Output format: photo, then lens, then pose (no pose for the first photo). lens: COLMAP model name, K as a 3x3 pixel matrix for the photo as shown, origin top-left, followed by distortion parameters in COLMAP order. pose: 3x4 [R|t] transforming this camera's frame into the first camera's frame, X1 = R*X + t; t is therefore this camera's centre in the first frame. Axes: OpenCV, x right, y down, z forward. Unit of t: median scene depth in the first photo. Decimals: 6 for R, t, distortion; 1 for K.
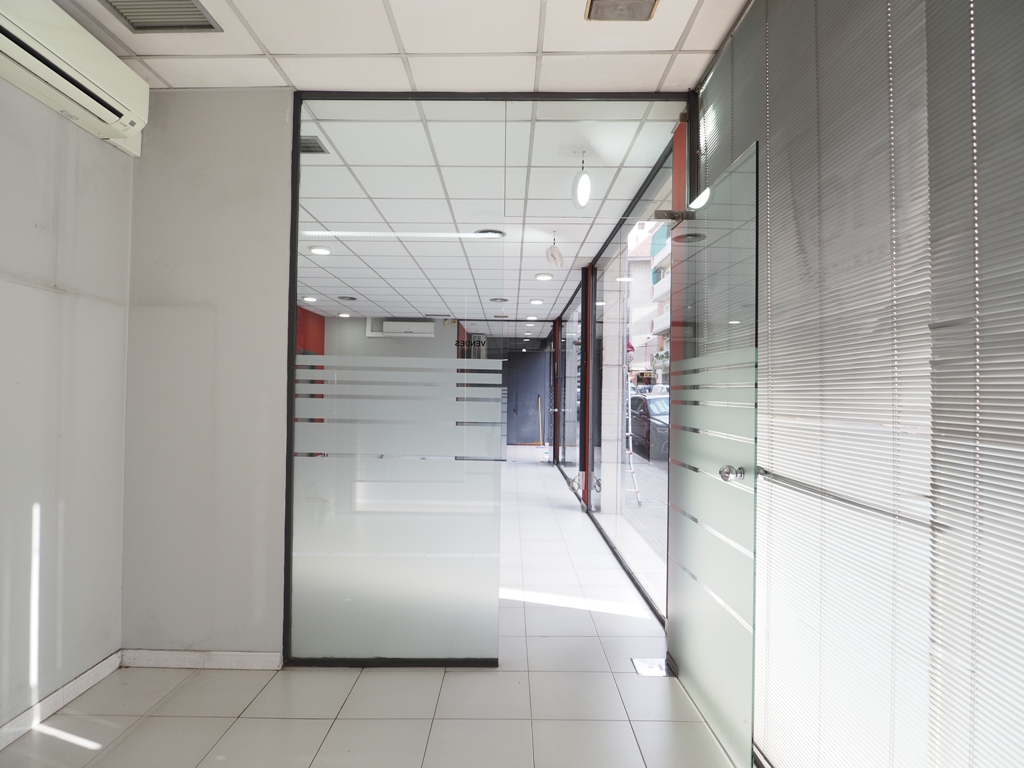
lens RADIAL K [[550.2, 0, 510.5], [0, 550.2, 383.8], [0, 0, 1]] dist [-0.013698, -0.001956]
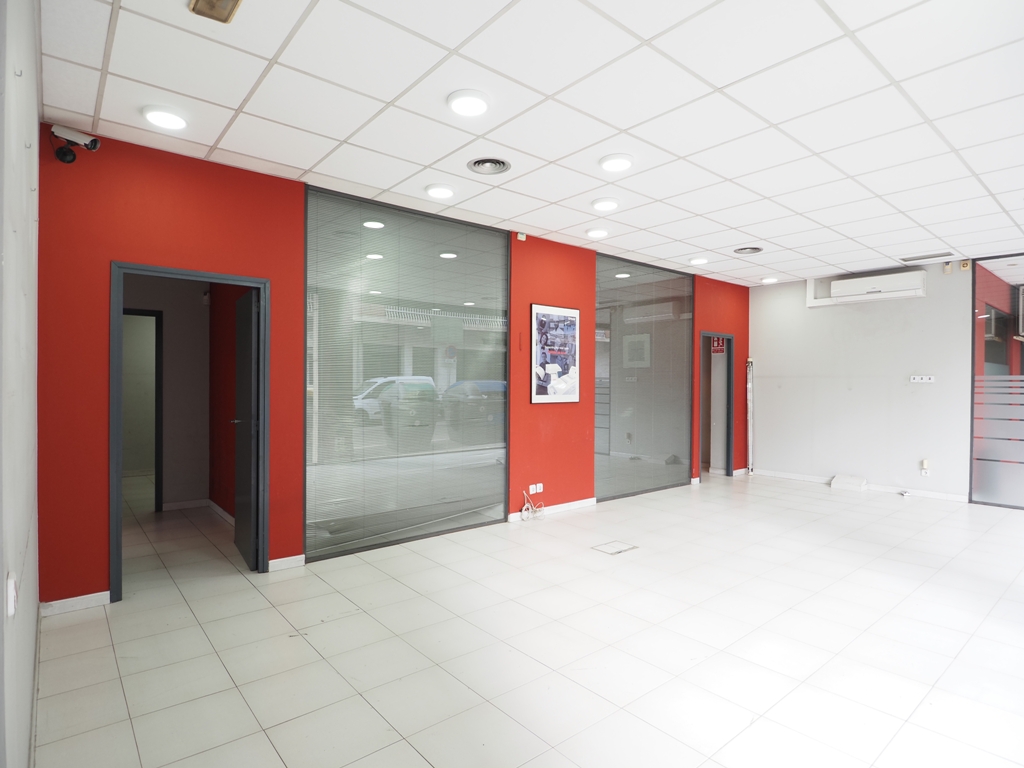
lens RADIAL K [[550.2, 0, 507.9], [0, 550.2, 390.0], [0, 0, 1]] dist [-0.013698, -0.001956]
pose [[0.638392, -0.001081, -0.769710, 0.032027], [0.018340, 0.999736, 0.013807, 0.003253], [0.769493, -0.022931, 0.638244, 0.261042]]
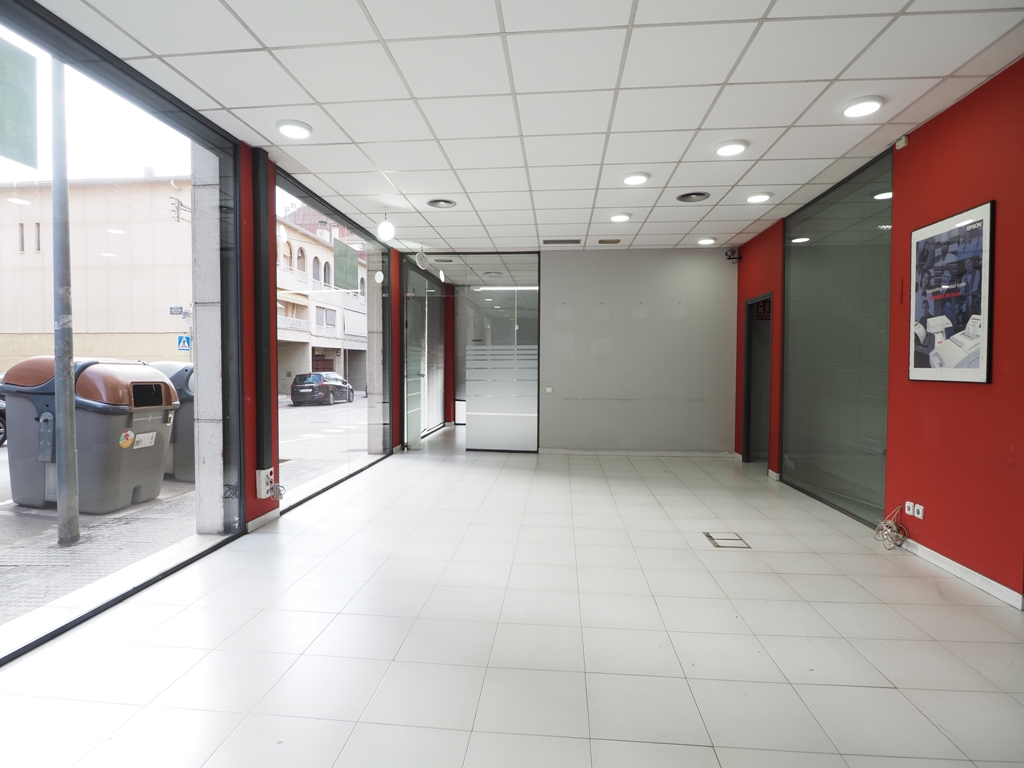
lens RADIAL K [[550.2, 0, 508.7], [0, 550.2, 381.1], [0, 0, 1]] dist [-0.013698, -0.001956]
pose [[-0.995164, -0.020482, 0.096070, -0.127737], [-0.019275, 0.999724, 0.013467, 0.023929], [-0.096319, 0.011550, -0.995283, 0.956835]]
